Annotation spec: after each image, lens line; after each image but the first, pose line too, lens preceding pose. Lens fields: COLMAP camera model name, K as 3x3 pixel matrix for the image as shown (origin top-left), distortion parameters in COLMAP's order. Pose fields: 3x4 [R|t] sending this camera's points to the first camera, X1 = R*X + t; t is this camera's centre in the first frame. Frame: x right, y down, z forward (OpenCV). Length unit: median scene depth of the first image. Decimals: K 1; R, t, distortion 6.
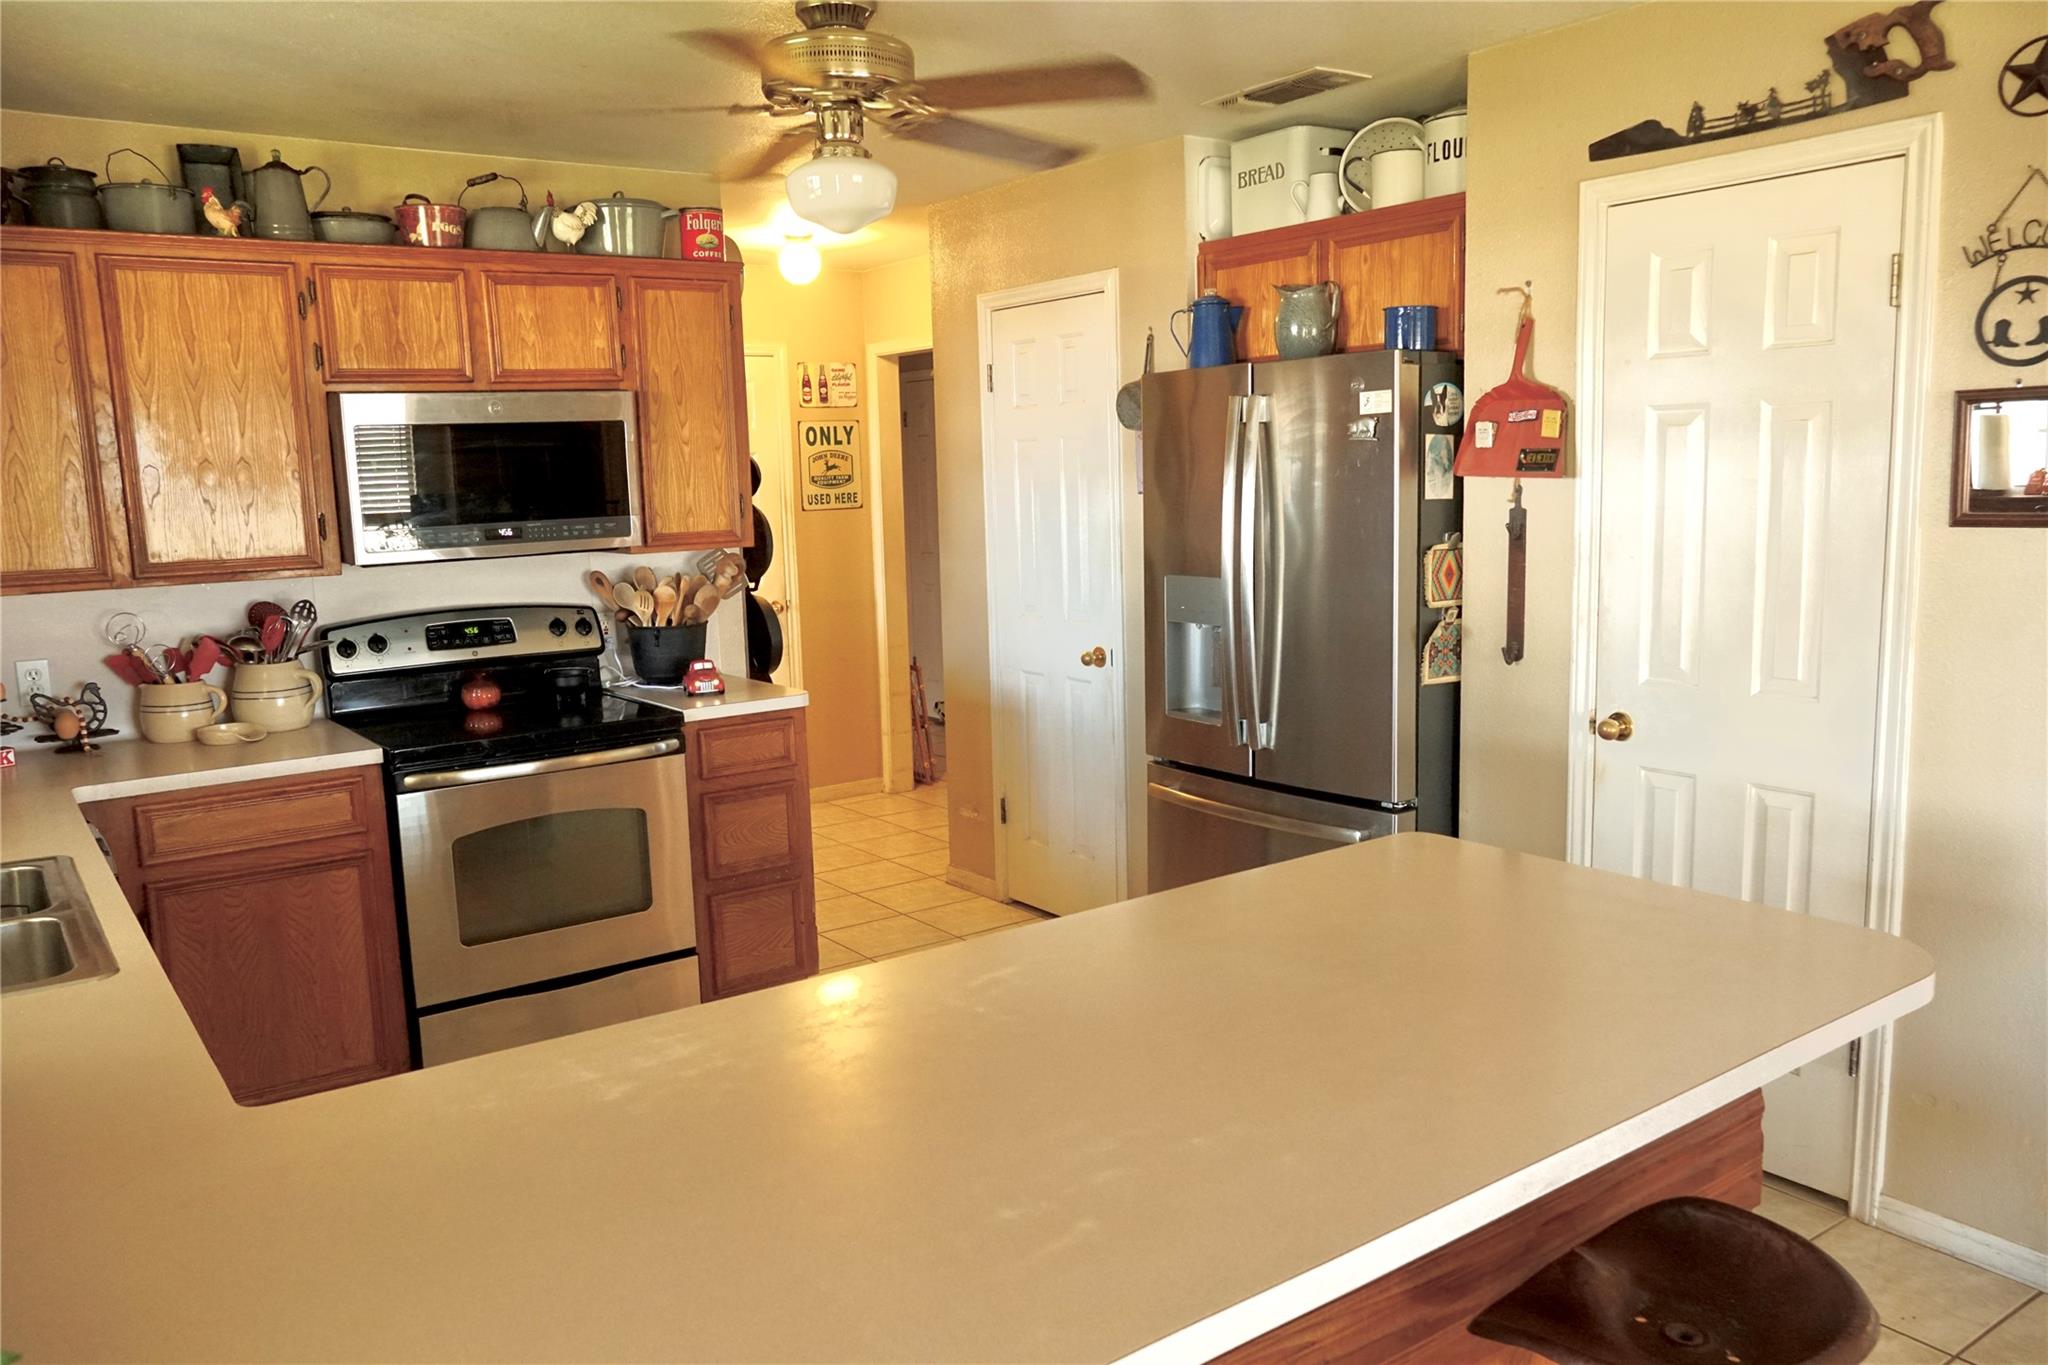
lens RADIAL K [[1533.5, 0, 1024.0], [0, 1533.5, 682.5], [0, 0, 1]] dist [0.001927, 0.000798]
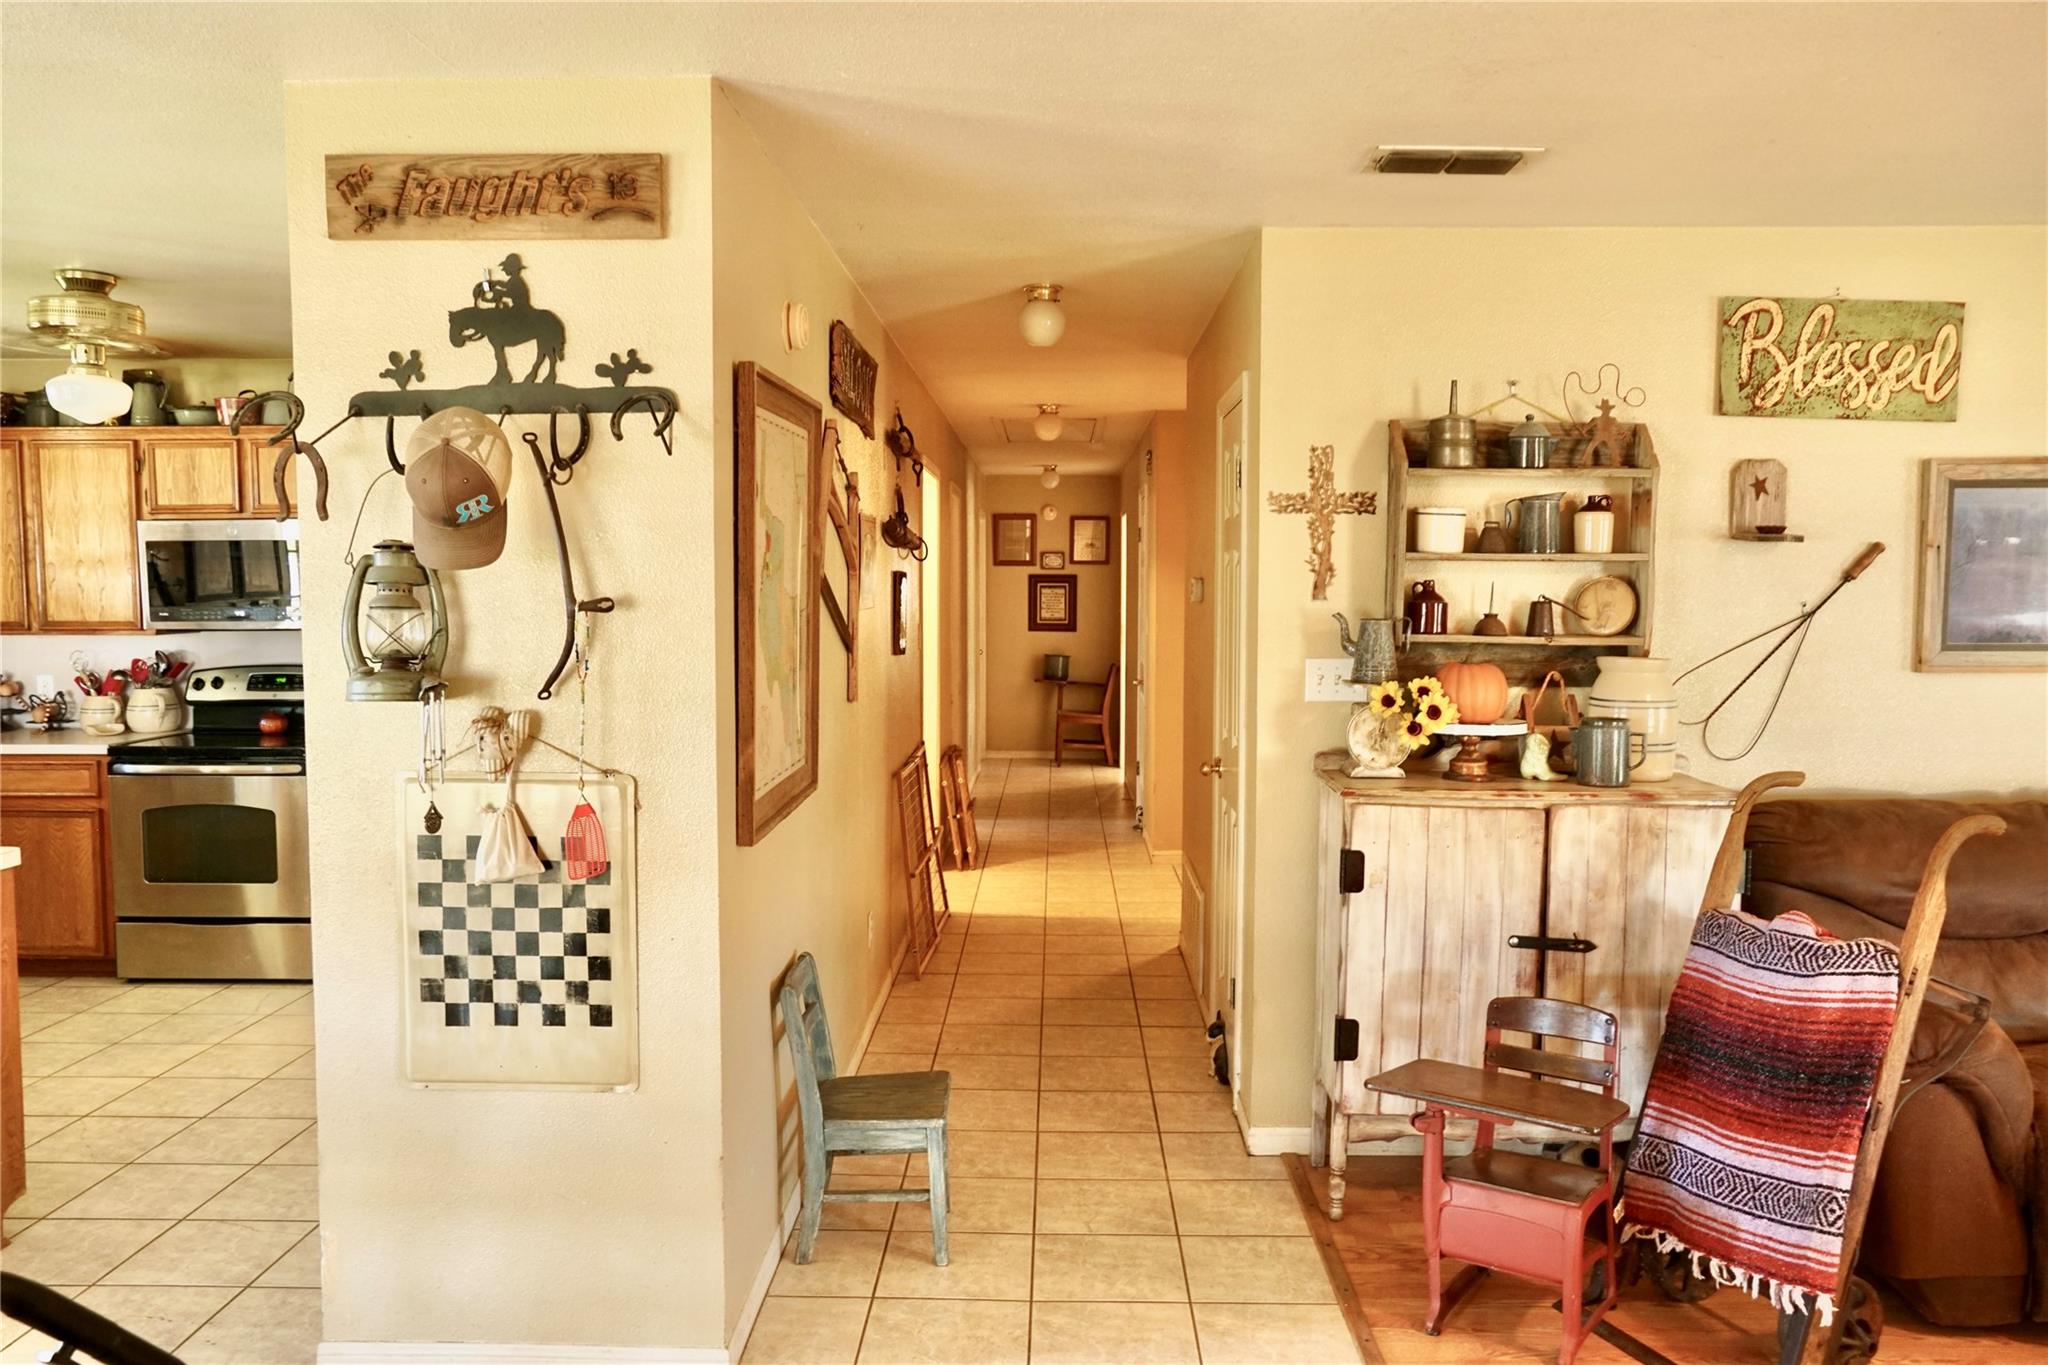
lens RADIAL K [[1533.5, 0, 1024.0], [0, 1533.5, 682.5], [0, 0, 1]] dist [0.001927, 0.000798]
pose [[0.798985, 0.069769, -0.597291, 1.229949], [-0.109206, 0.993566, -0.030025, -0.073945], [0.591353, 0.089217, 0.801463, 0.282973]]
